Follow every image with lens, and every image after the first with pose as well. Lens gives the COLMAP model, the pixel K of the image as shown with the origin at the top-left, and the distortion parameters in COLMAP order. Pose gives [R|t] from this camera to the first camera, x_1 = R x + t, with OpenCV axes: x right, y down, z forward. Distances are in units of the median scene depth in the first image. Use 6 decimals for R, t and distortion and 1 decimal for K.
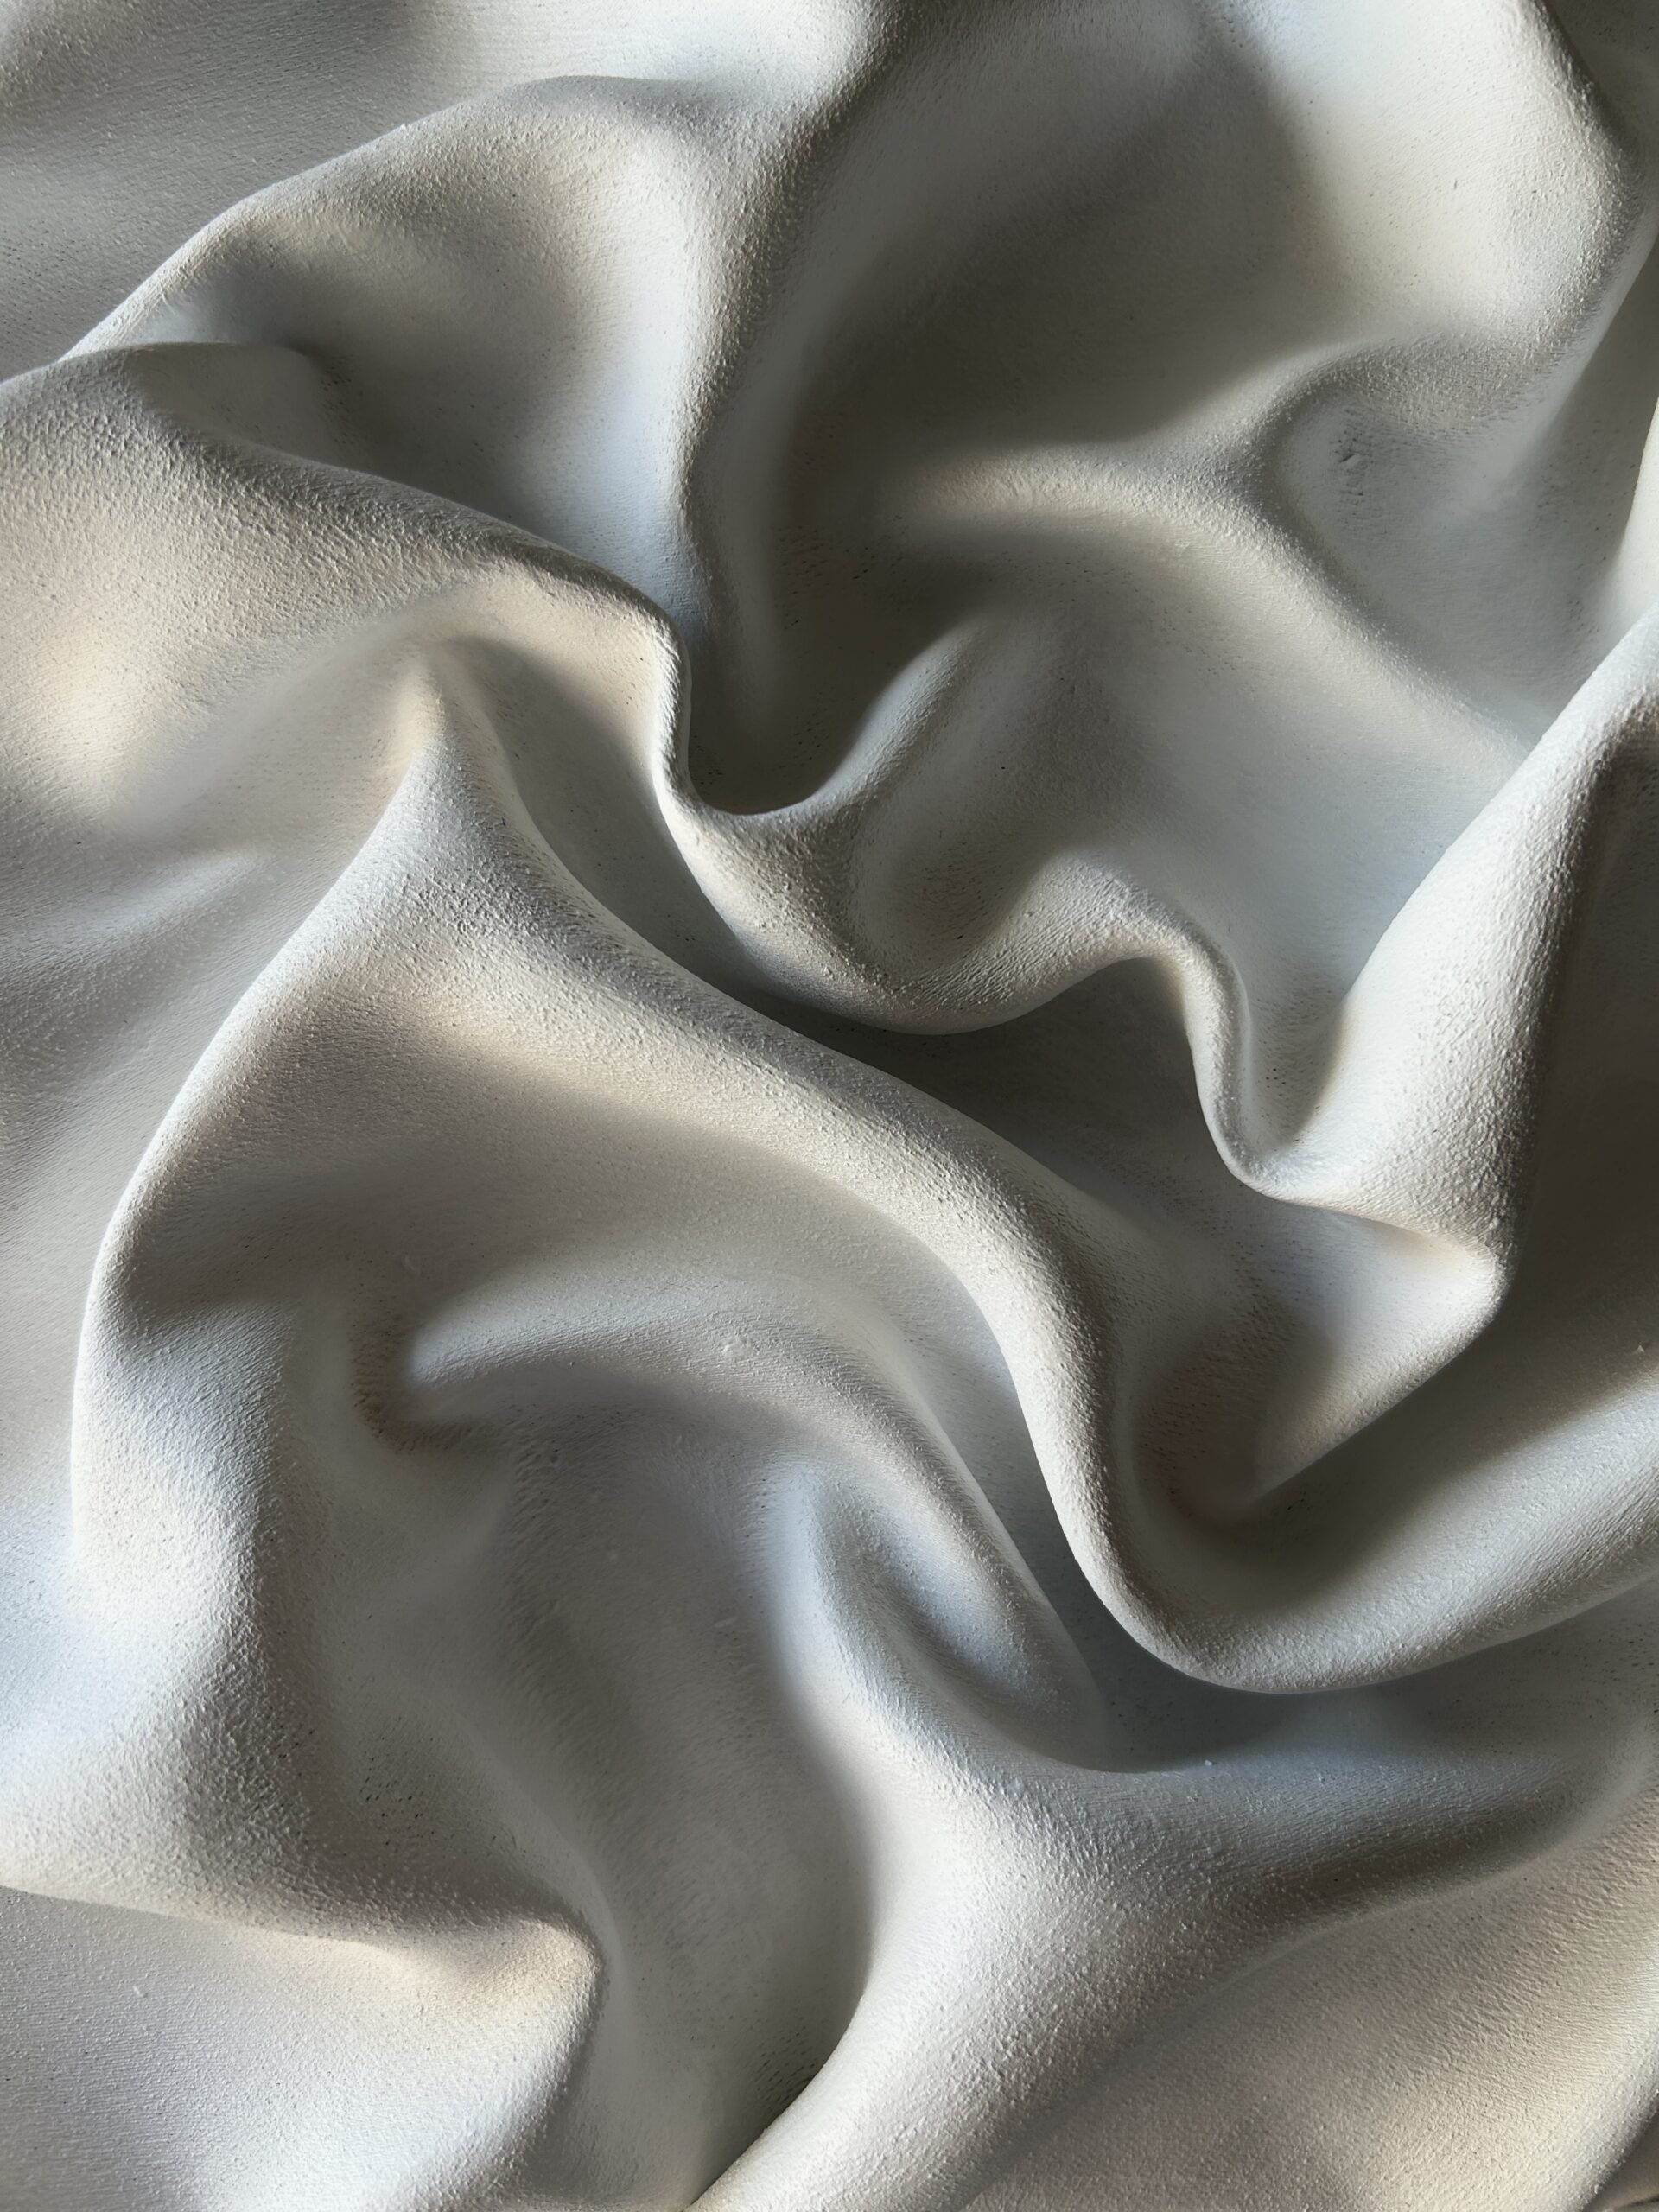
lens RADIAL K [[1850.8, 0, 829.5], [0, 1850.8, 1106.0], [0, 0, 1]] dist [-0.037208, -0.000357]
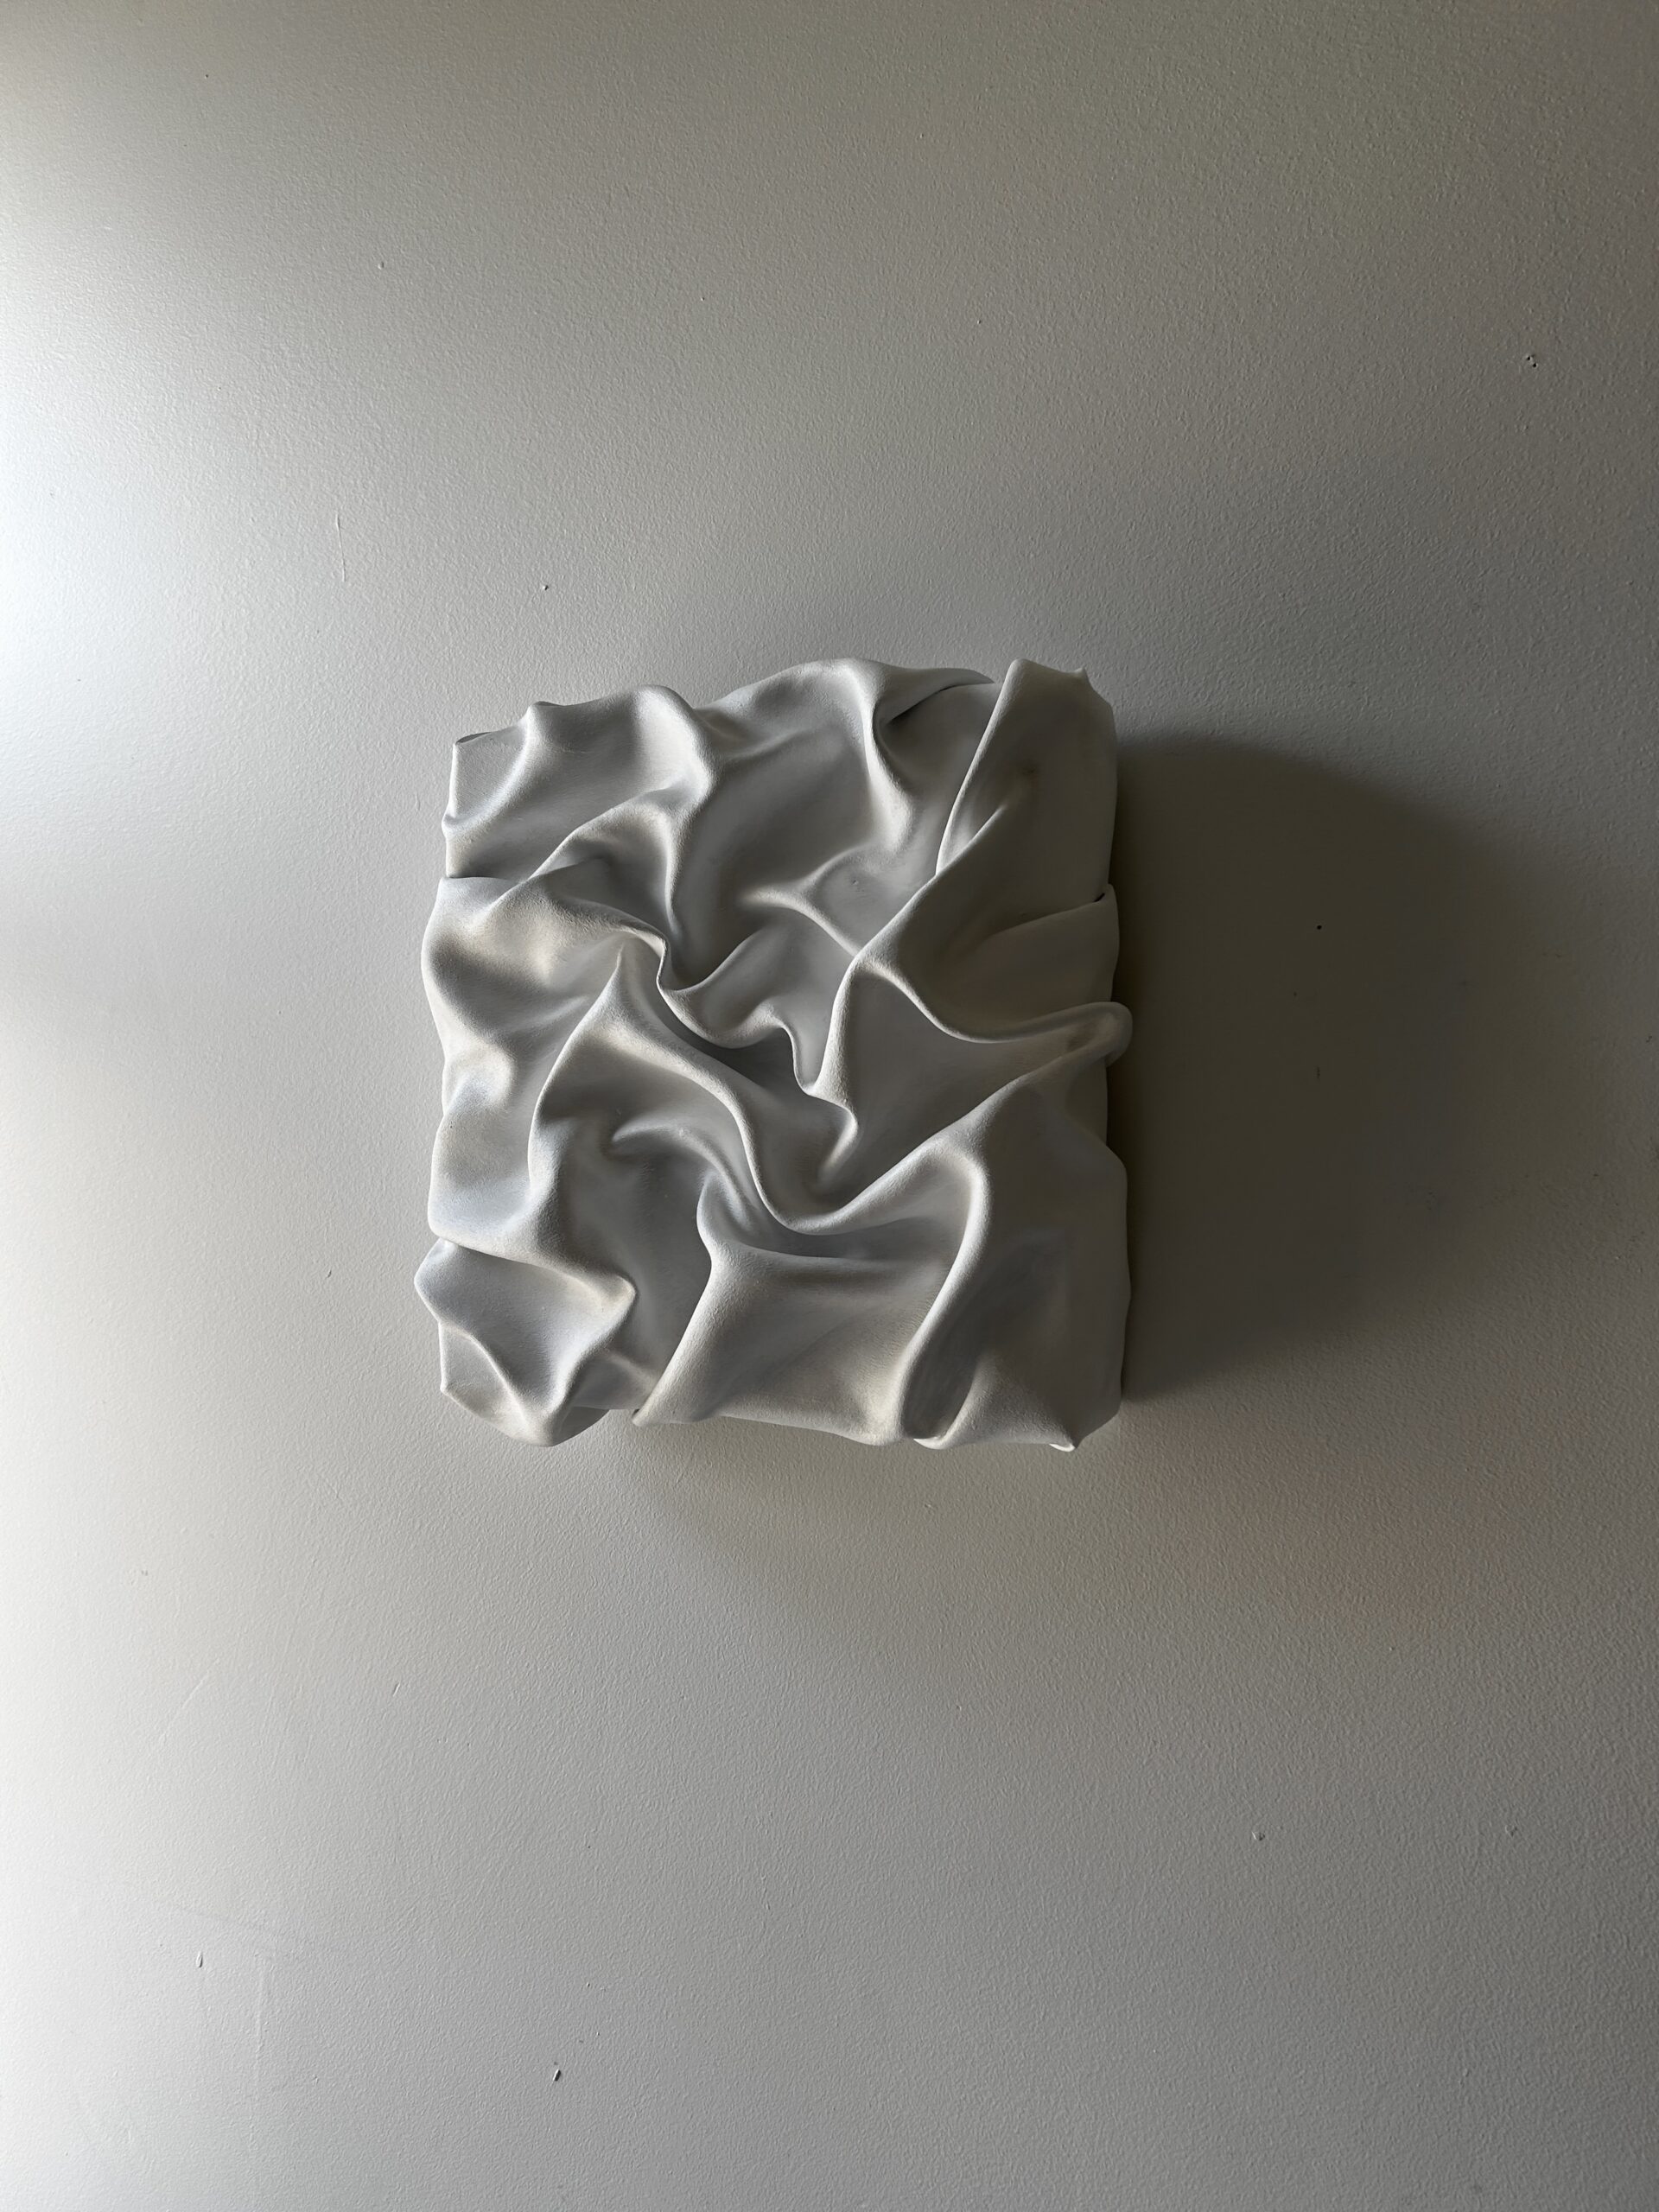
lens RADIAL K [[1776.0, 0, 770.5], [0, 1776.0, 1102.7], [0, 0, 1]] dist [0.002258, 0.007757]
pose [[0.892422, 0.023954, -0.450566, 1.728845], [-0.034640, 0.999280, -0.015484, 0.121135], [0.449871, 0.029426, 0.892609, -2.119287]]
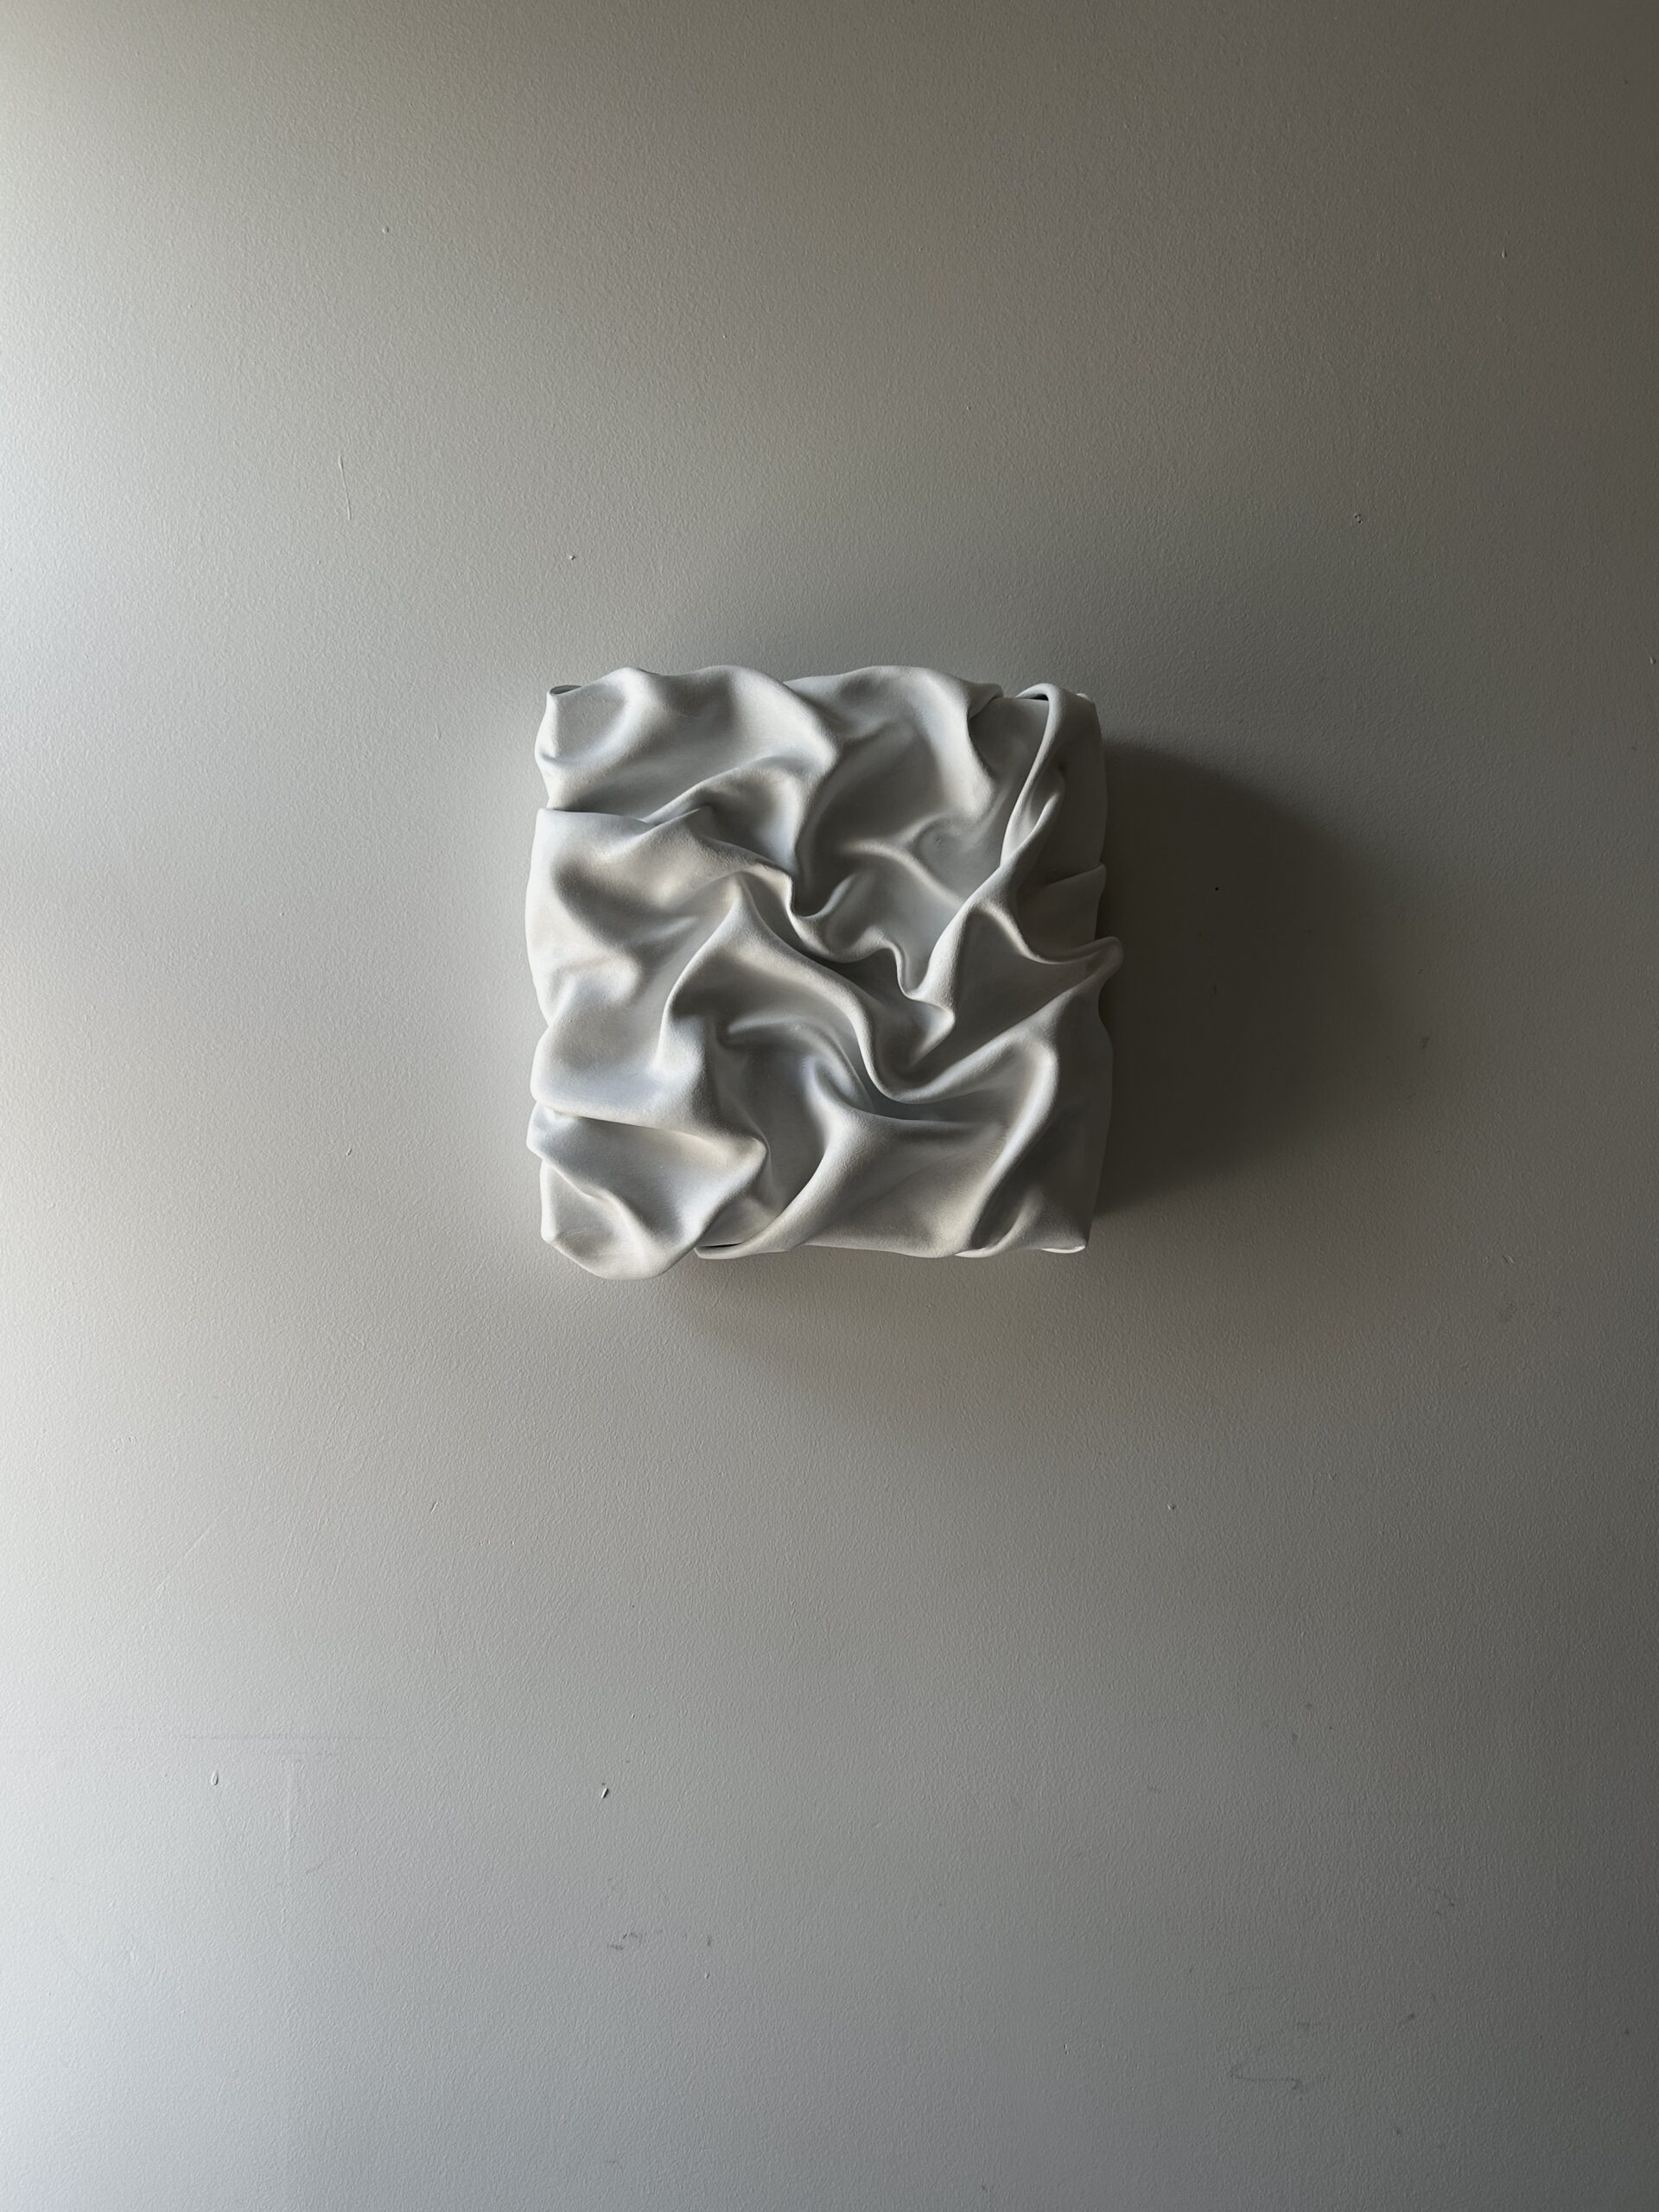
lens RADIAL K [[1809.9, 0, 829.5], [0, 1809.9, 1106.0], [0, 0, 1]] dist [0.005320, 0.000823]
pose [[0.999300, 0.037014, -0.005364, 0.062183], [-0.036859, 0.998968, 0.026551, 0.210051], [0.006341, -0.026335, 0.999633, -3.719629]]
